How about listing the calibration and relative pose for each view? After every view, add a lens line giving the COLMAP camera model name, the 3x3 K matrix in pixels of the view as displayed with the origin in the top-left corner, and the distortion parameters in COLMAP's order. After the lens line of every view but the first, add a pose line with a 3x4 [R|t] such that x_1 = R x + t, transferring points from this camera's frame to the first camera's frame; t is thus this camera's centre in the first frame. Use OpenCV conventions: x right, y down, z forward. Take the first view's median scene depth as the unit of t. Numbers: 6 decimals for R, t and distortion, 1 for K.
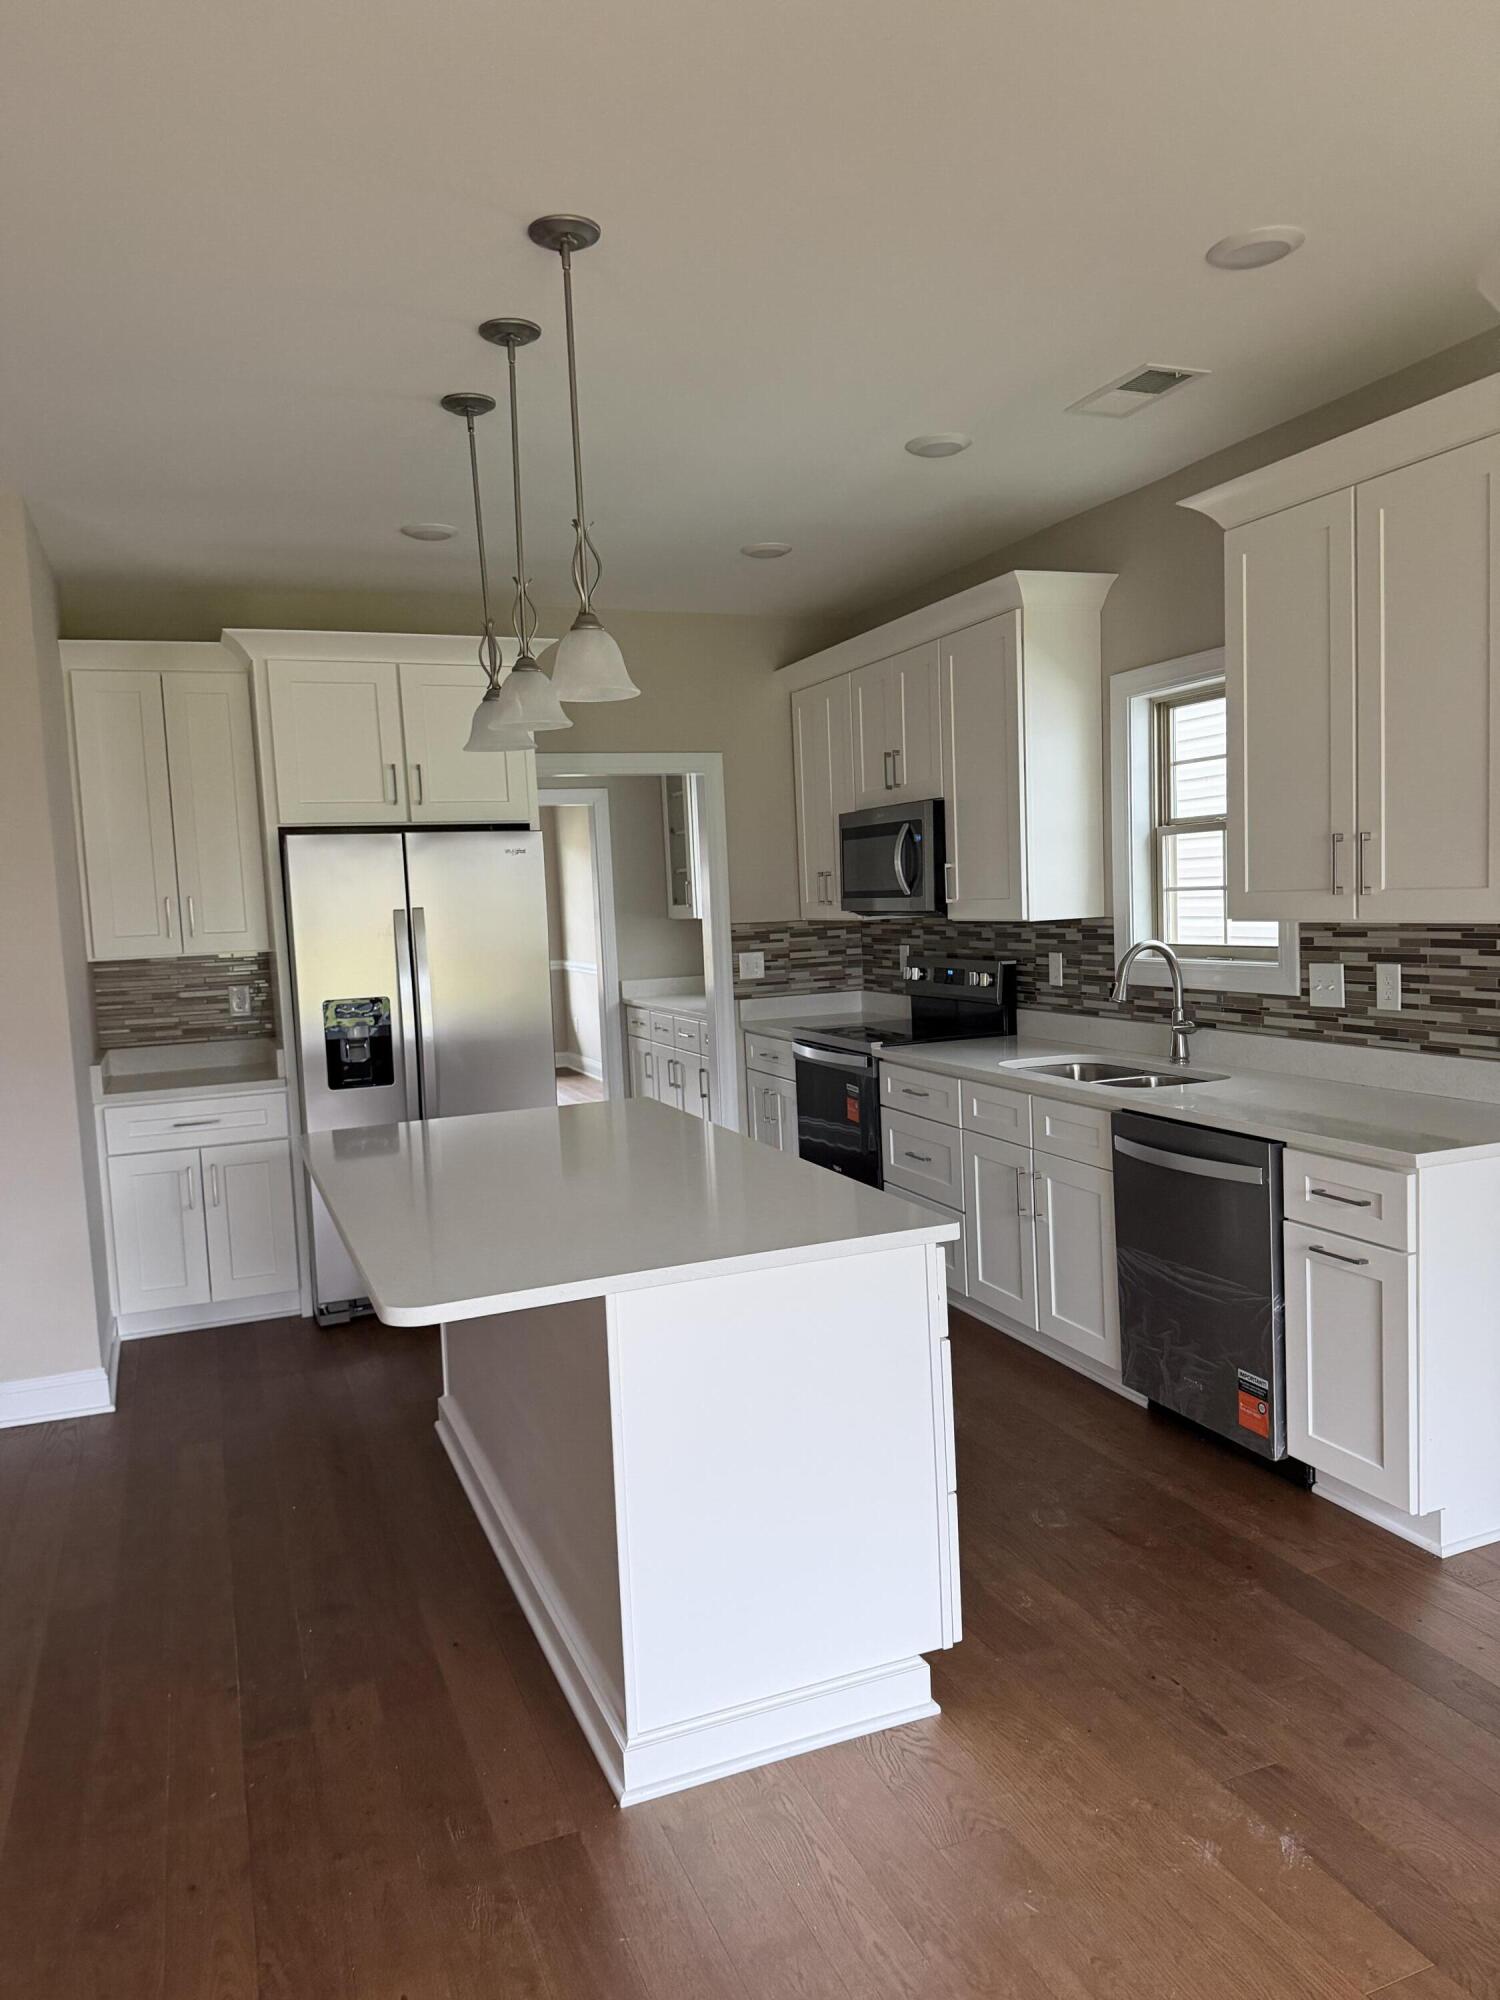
lens RADIAL K [[1387.4, 0, 750.0], [0, 1387.4, 1000.0], [0, 0, 1]] dist [0.001636, 0.000771]
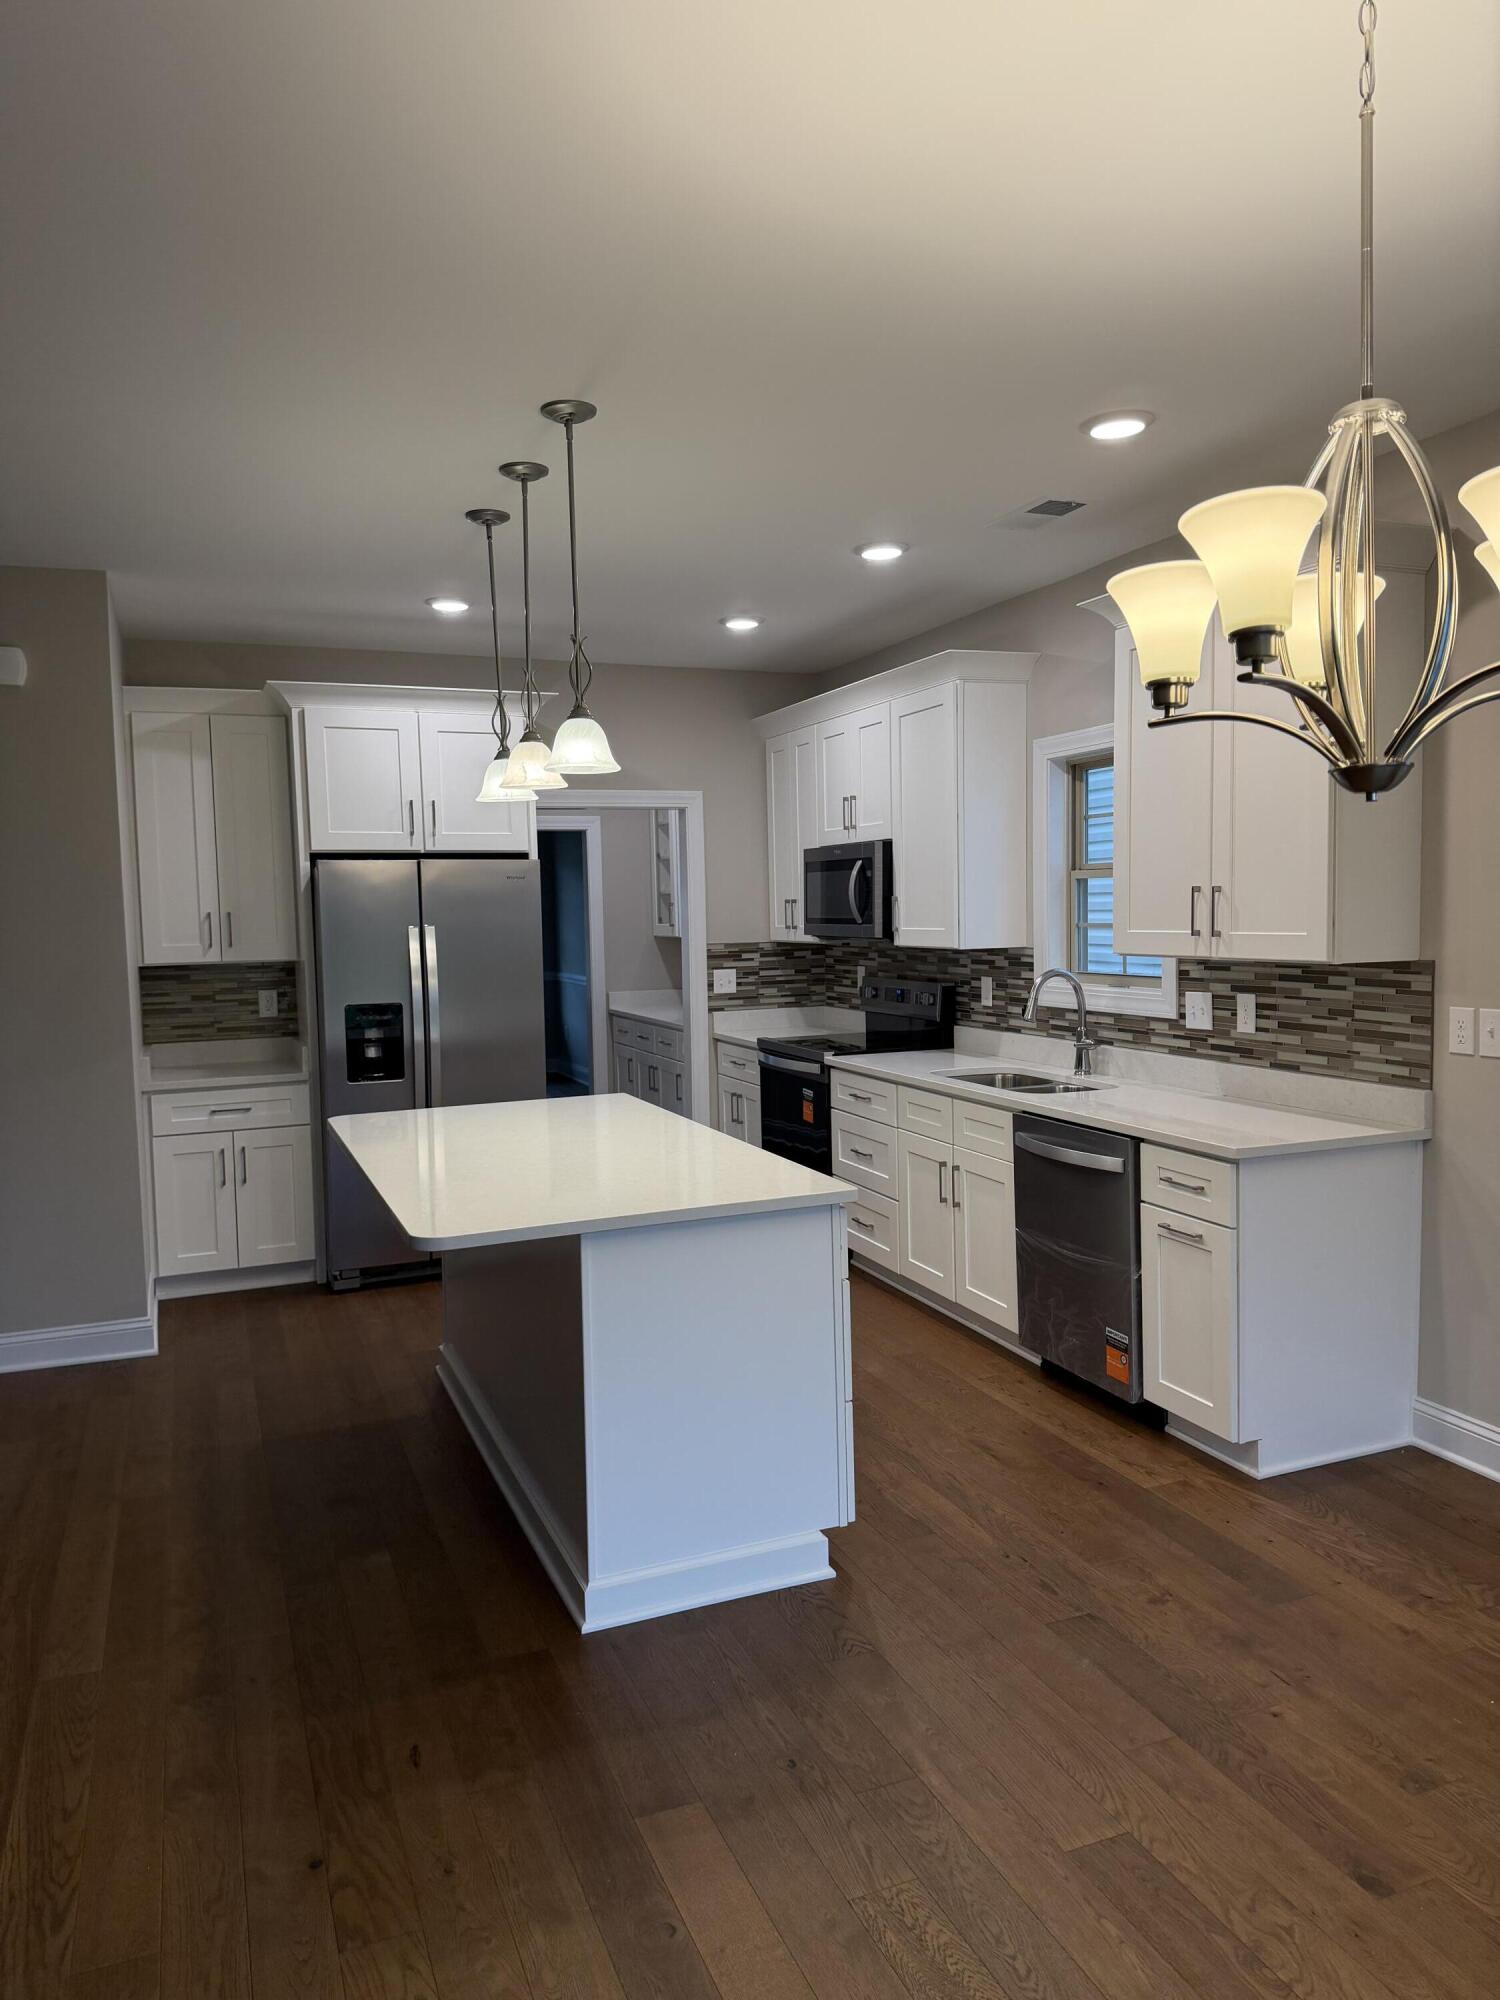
lens RADIAL K [[1408.0, 0, 747.7], [0, 1408.0, 982.9], [0, 0, 1]] dist [0.031280, -0.000004]
pose [[0.999754, 0.022139, 0.000937, 0.029220], [-0.022114, 0.999528, -0.021326, -0.000016], [-0.001408, 0.021300, 0.999772, -0.207423]]
